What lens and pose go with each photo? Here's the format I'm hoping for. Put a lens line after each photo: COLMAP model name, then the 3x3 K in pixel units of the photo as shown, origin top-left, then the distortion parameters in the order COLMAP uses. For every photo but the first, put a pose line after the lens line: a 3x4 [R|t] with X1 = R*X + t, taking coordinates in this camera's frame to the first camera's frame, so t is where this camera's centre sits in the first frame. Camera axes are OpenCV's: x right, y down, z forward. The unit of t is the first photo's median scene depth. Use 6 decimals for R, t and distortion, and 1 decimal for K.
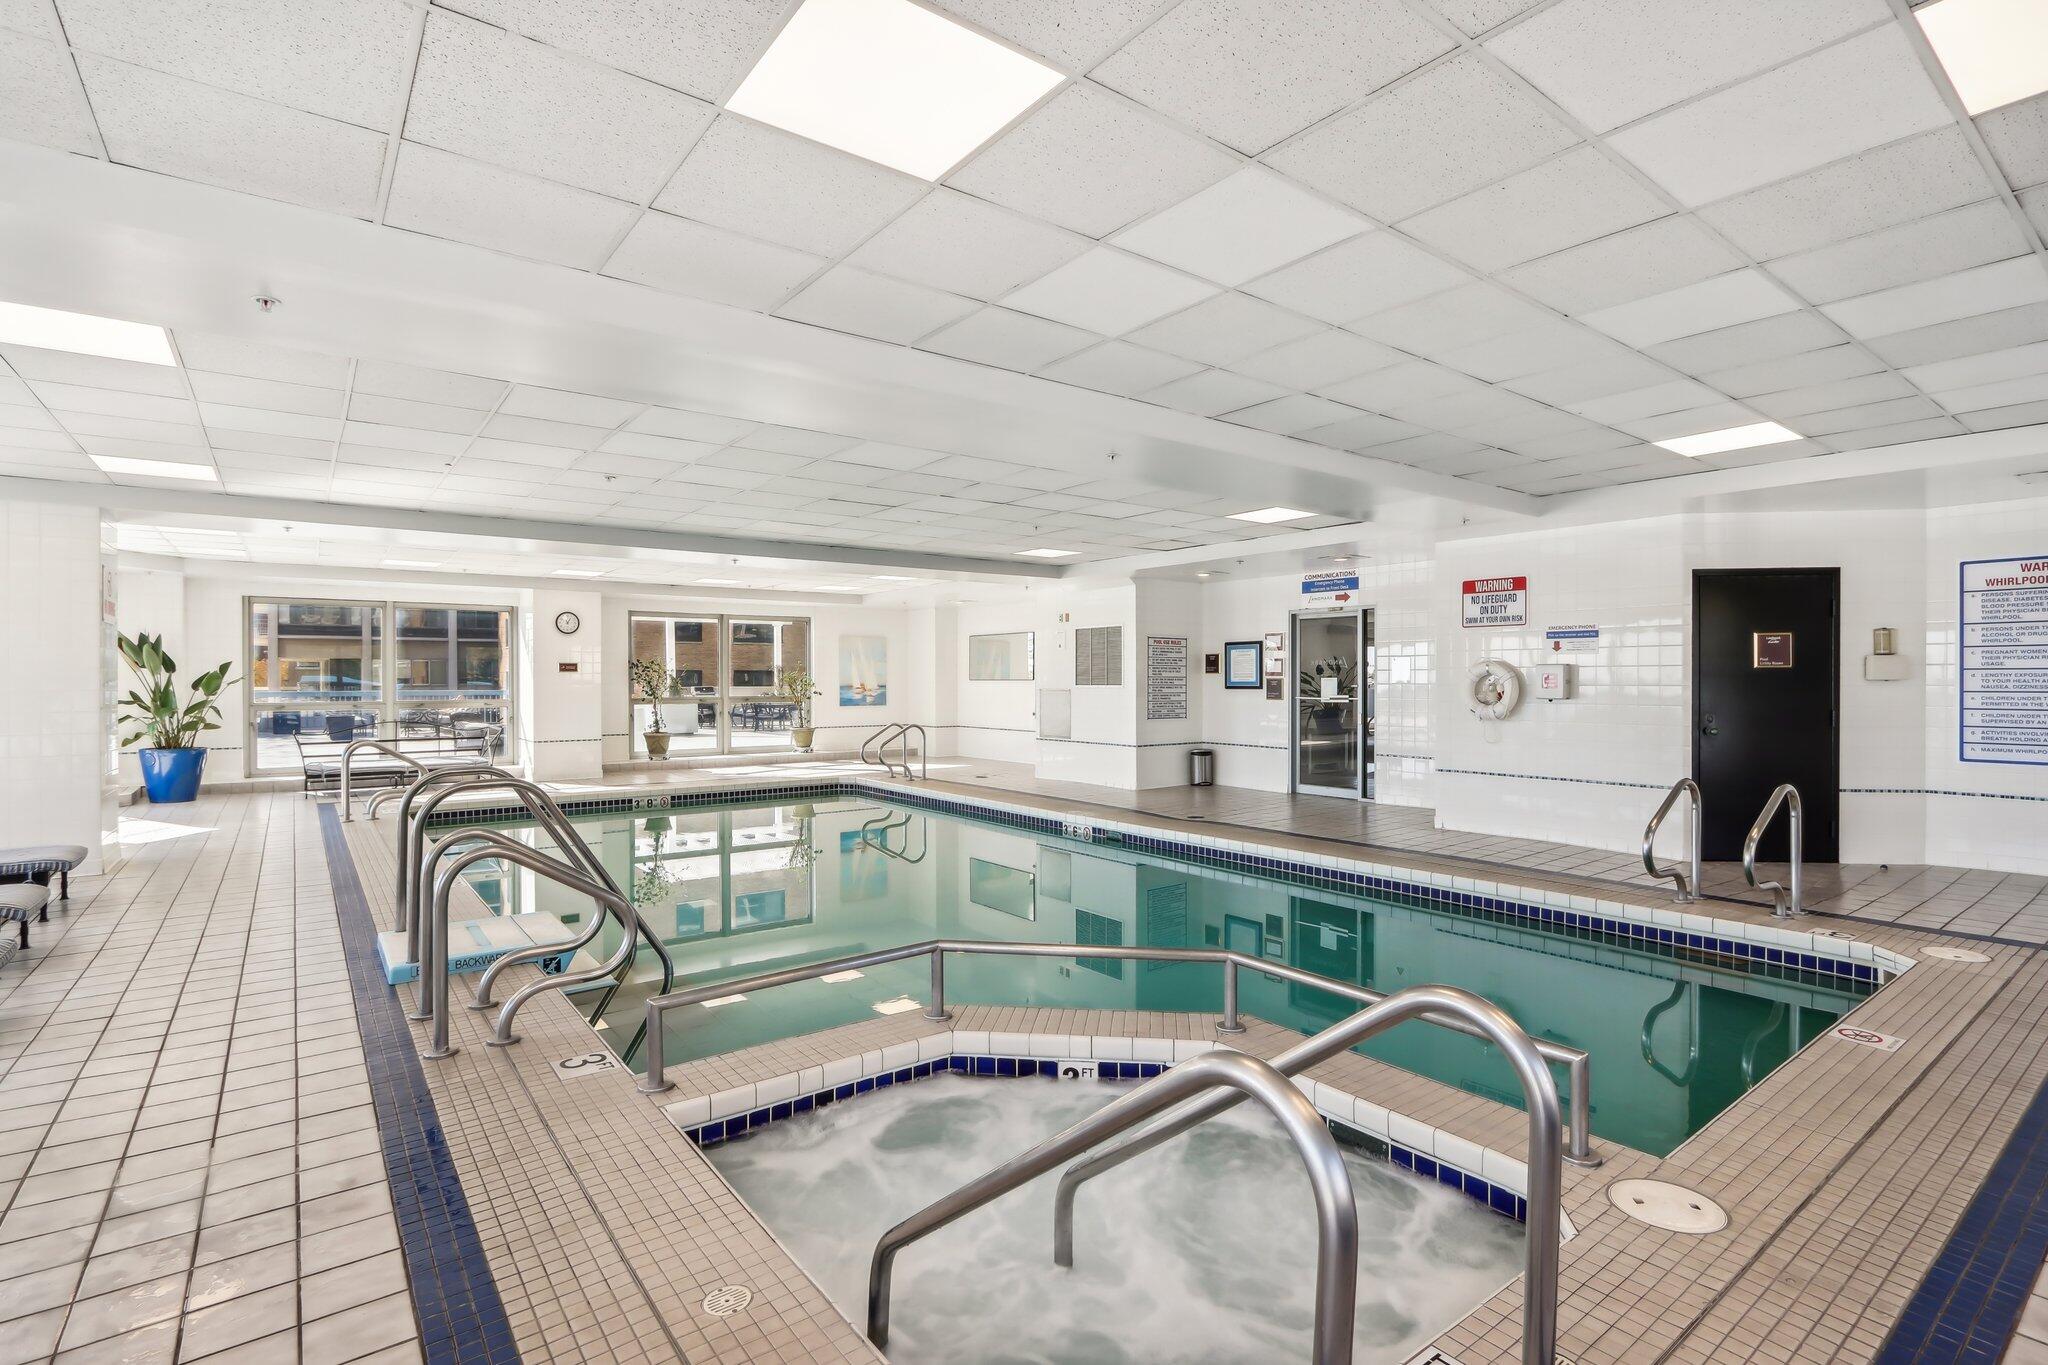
lens RADIAL K [[987.3, 0, 1035.4], [0, 987.3, 677.7], [0, 0, 1]] dist [-0.002160, -0.000626]
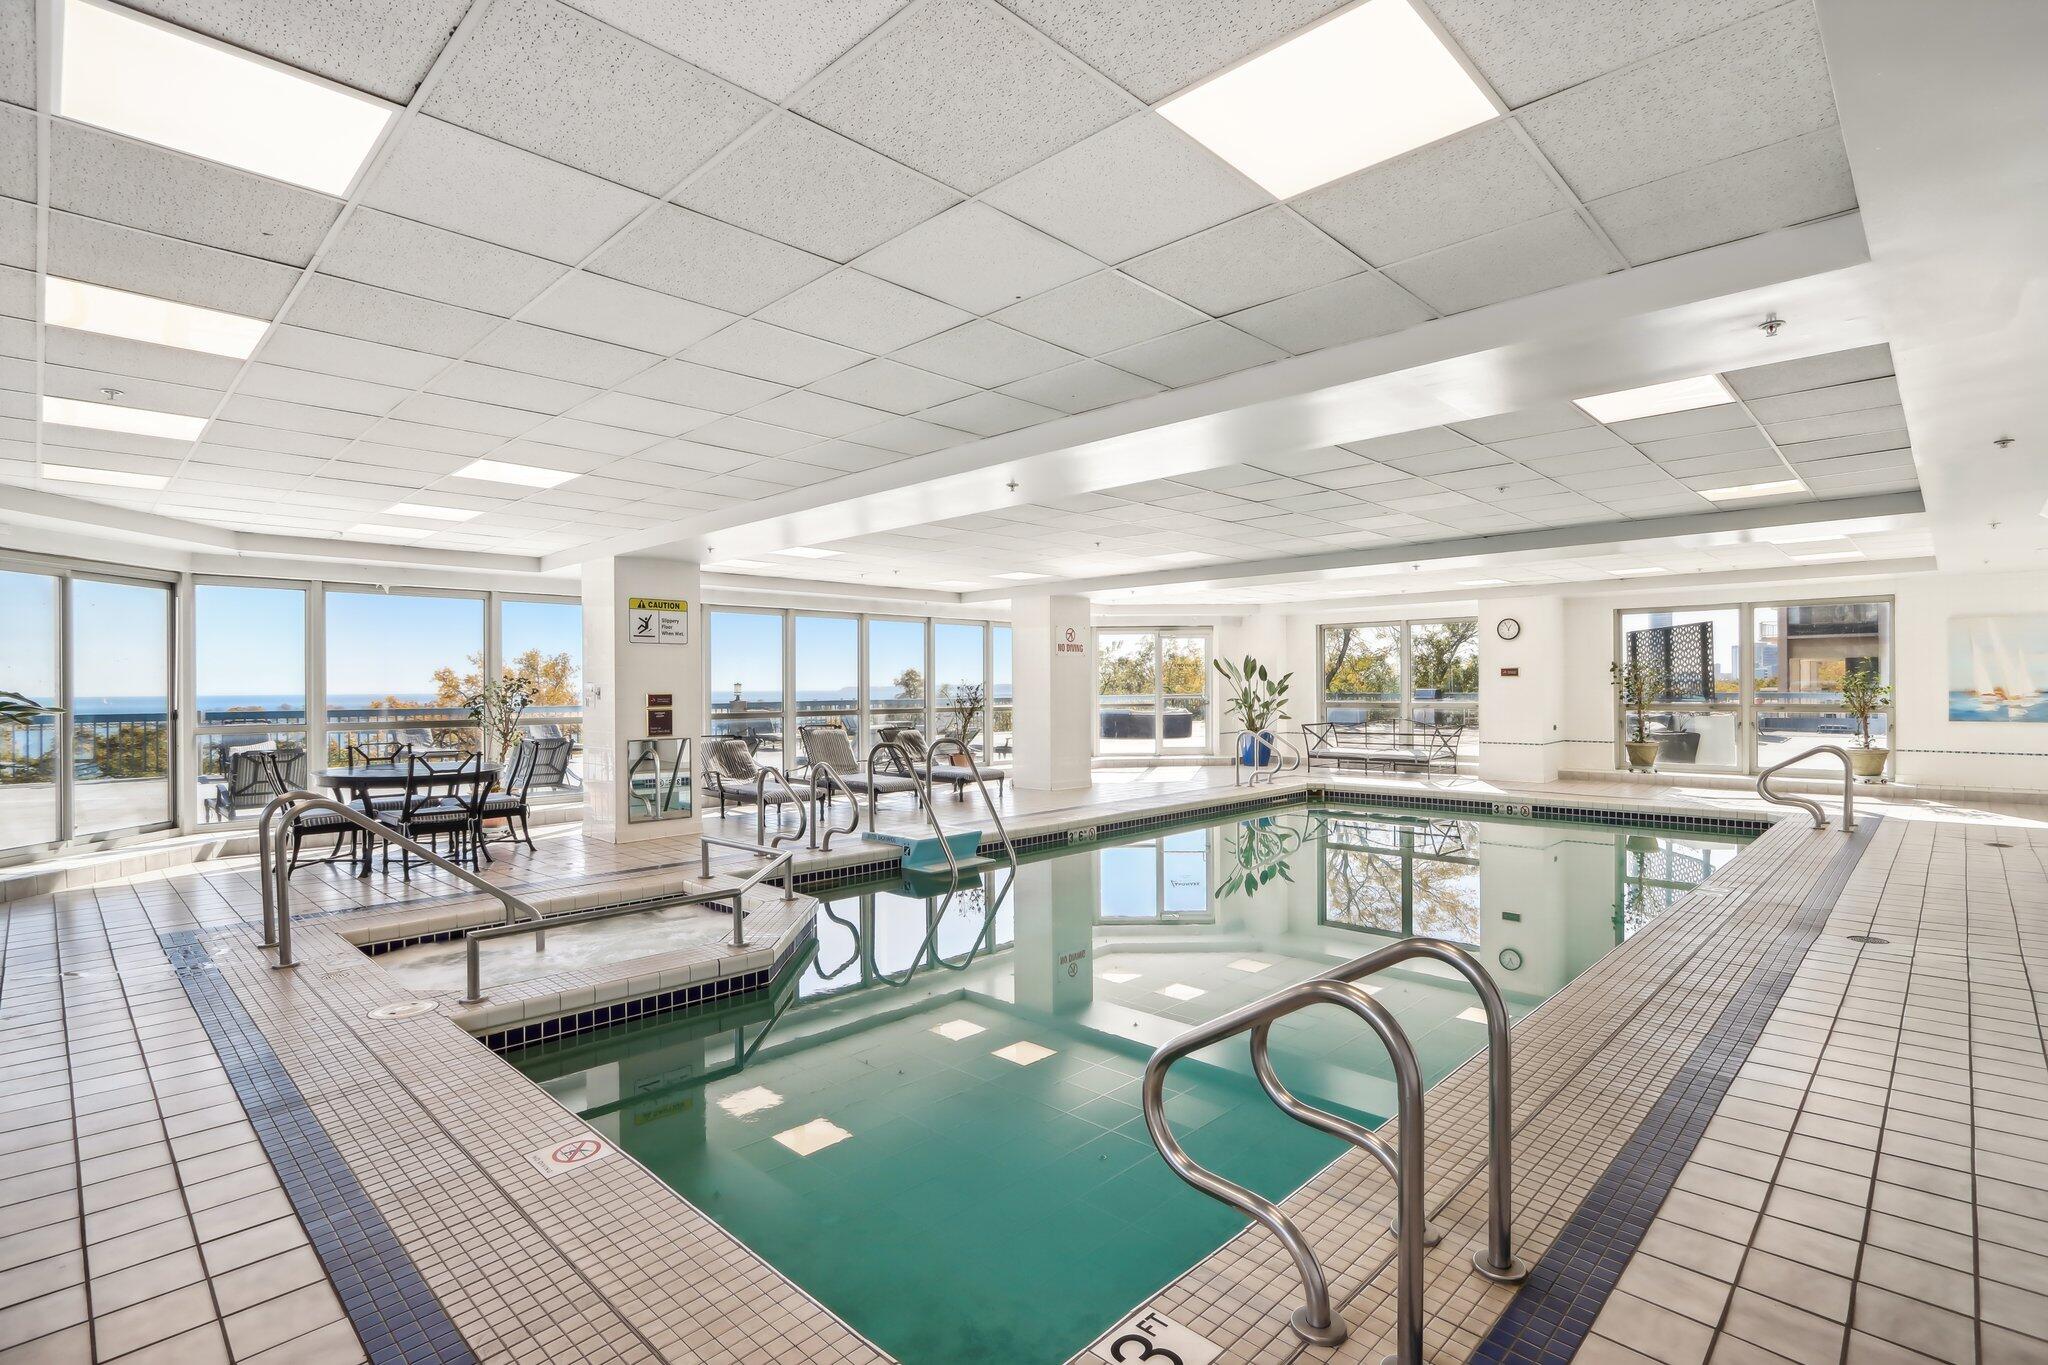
lens RADIAL K [[987.3, 0, 1036.2], [0, 987.3, 689.4], [0, 0, 1]] dist [-0.002160, -0.000626]
pose [[0.157827, 0.002947, -0.987462, 0.368157], [0.008922, 0.999950, 0.004410, -0.001489], [0.987426, -0.009506, 0.157793, 0.273270]]
